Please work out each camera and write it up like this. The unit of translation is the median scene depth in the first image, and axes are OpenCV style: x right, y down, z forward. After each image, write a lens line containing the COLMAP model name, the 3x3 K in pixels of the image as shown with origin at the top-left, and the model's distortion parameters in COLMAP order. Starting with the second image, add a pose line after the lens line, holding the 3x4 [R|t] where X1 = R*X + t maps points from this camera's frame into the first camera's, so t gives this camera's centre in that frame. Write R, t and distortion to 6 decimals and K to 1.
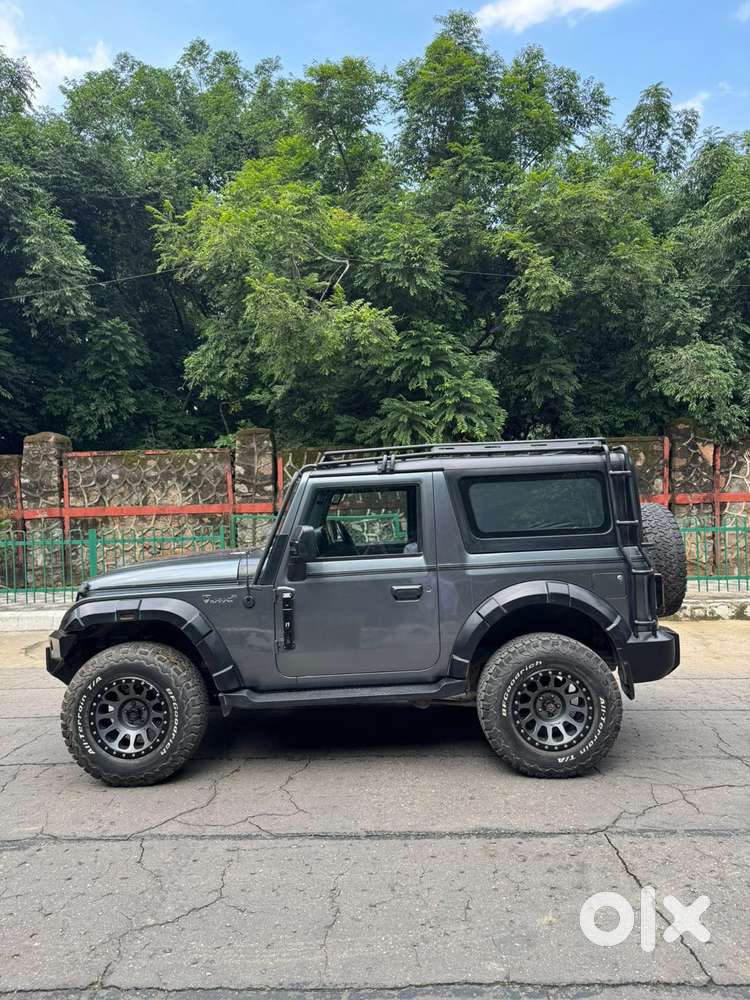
lens RADIAL K [[700.0, 0, 374.9], [0, 700.0, 504.7], [0, 0, 1]] dist [0.068506, -0.098144]
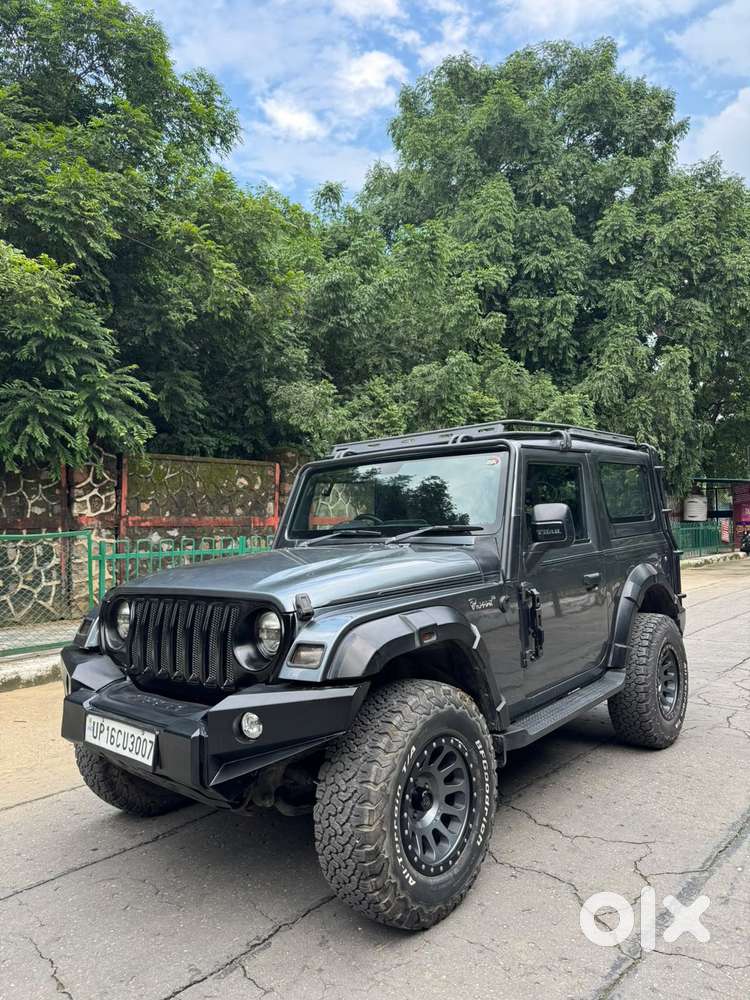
lens RADIAL K [[694.3, 0, 371.4], [0, 694.3, 514.3], [0, 0, 1]] dist [0.060113, -0.114624]
pose [[0.643754, 0.025926, 0.764793, -0.826831], [0.010669, 0.999025, -0.042847, 0.075447], [-0.765158, 0.035742, 0.642850, 0.630205]]
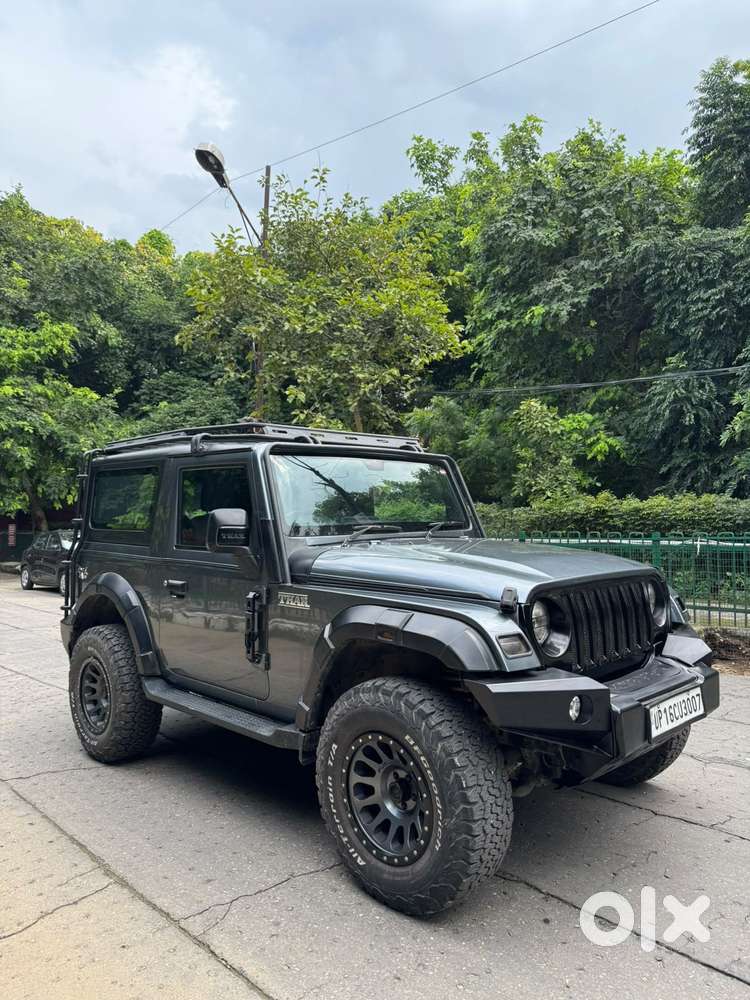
lens RADIAL K [[693.6, 0, 371.9], [0, 693.6, 505.8], [0, 0, 1]] dist [0.072493, -0.096141]
pose [[-0.712206, 0.054795, 0.699828, -0.763197], [0.038152, 0.998497, -0.039354, 0.066350], [-0.700933, -0.001328, -0.713226, 1.850262]]
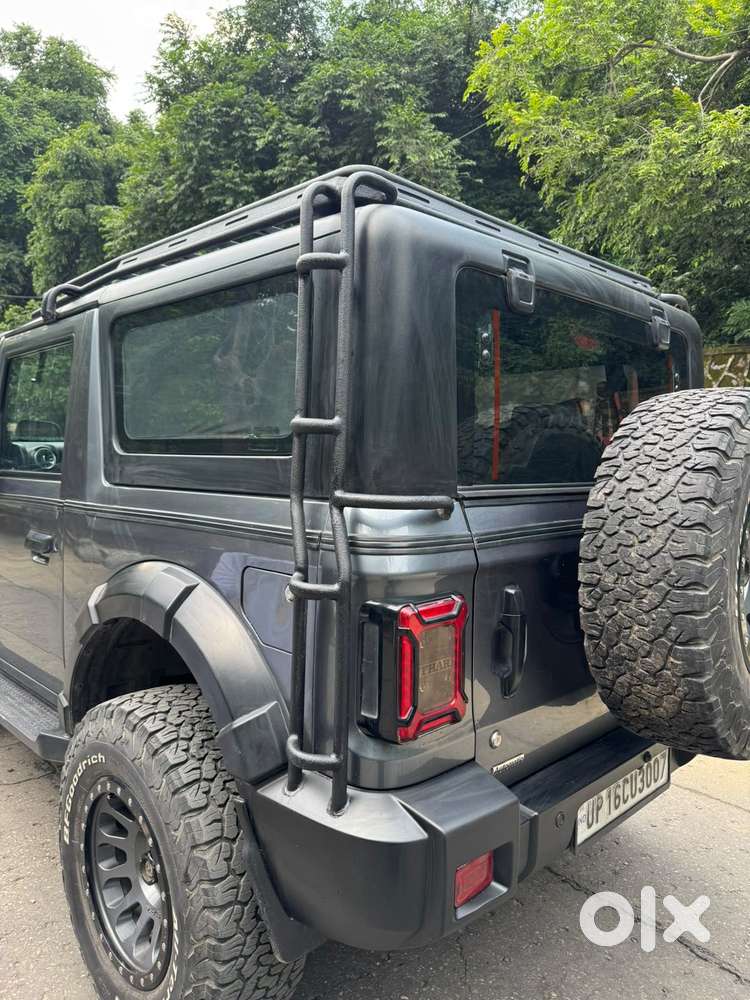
lens RADIAL K [[711.7, 0, 374.3], [0, 711.7, 501.9], [0, 0, 1]] dist [0.001441, -0.004944]
pose [[0.700545, 0.104014, -0.705987, 0.596983], [-0.045949, 0.993842, 0.100829, 0.027704], [0.712128, -0.038196, 0.701010, 0.793137]]
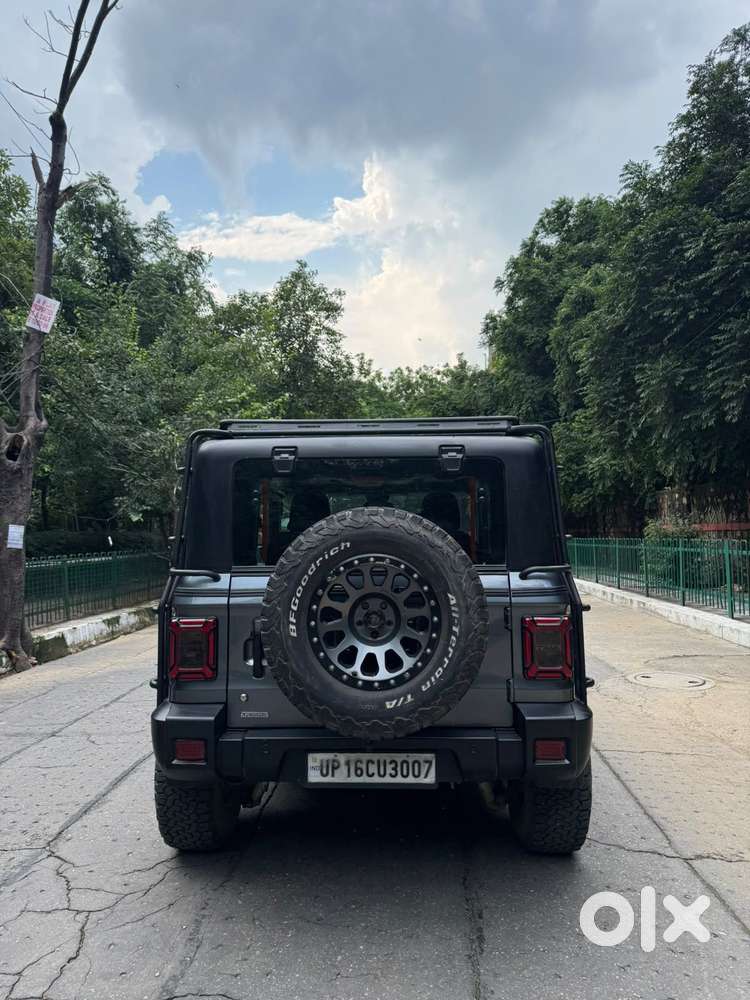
lens RADIAL K [[709.1, 0, 373.6], [0, 709.1, 502.8], [0, 0, 1]] dist [0.023511, -0.033948]
pose [[-0.021227, -0.021267, -0.999548, 1.065905], [0.010589, 0.999713, -0.021496, 0.008066], [0.999719, -0.011040, -0.020996, 1.206693]]
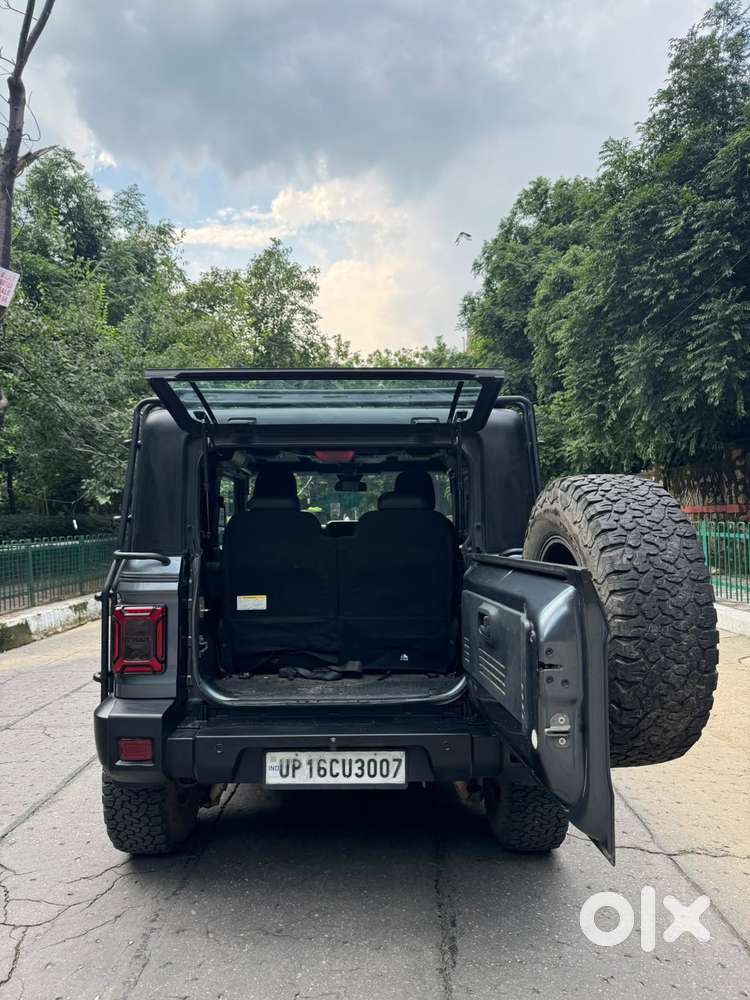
lens RADIAL K [[711.7, 0, 374.3], [0, 711.7, 501.9], [0, 0, 1]] dist [0.001441, -0.004944]
pose [[0.010394, -0.000341, -0.999946, 1.008909], [0.011264, 0.999937, -0.000224, 0.014135], [0.999883, -0.011261, 0.010397, 1.217035]]
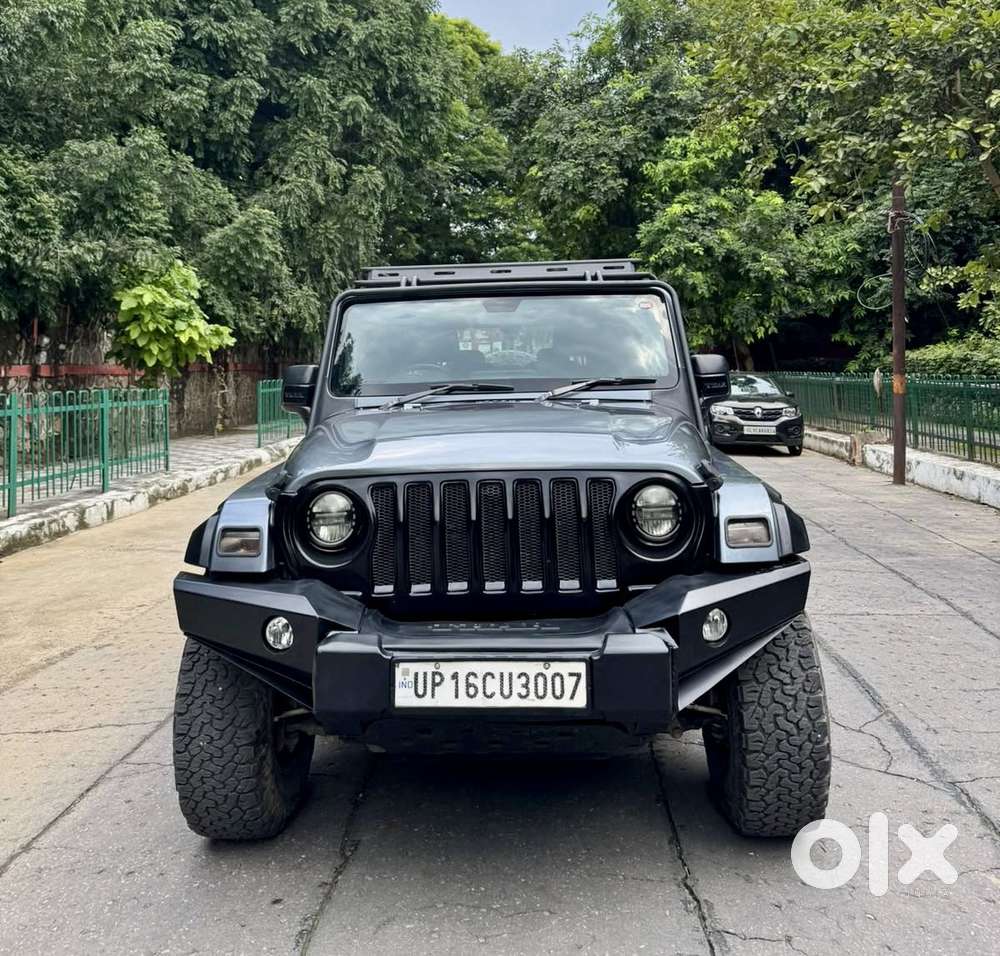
lens RADIAL K [[921.7, 0, 502.7], [0, 921.7, 309.5], [0, 0, 1]] dist [0.088289, -0.105180]
pose [[0.024002, 0.090699, 0.995589, -1.074896], [0.021489, 0.995599, -0.091218, 0.068622], [-0.999481, 0.023584, 0.021948, 1.170112]]
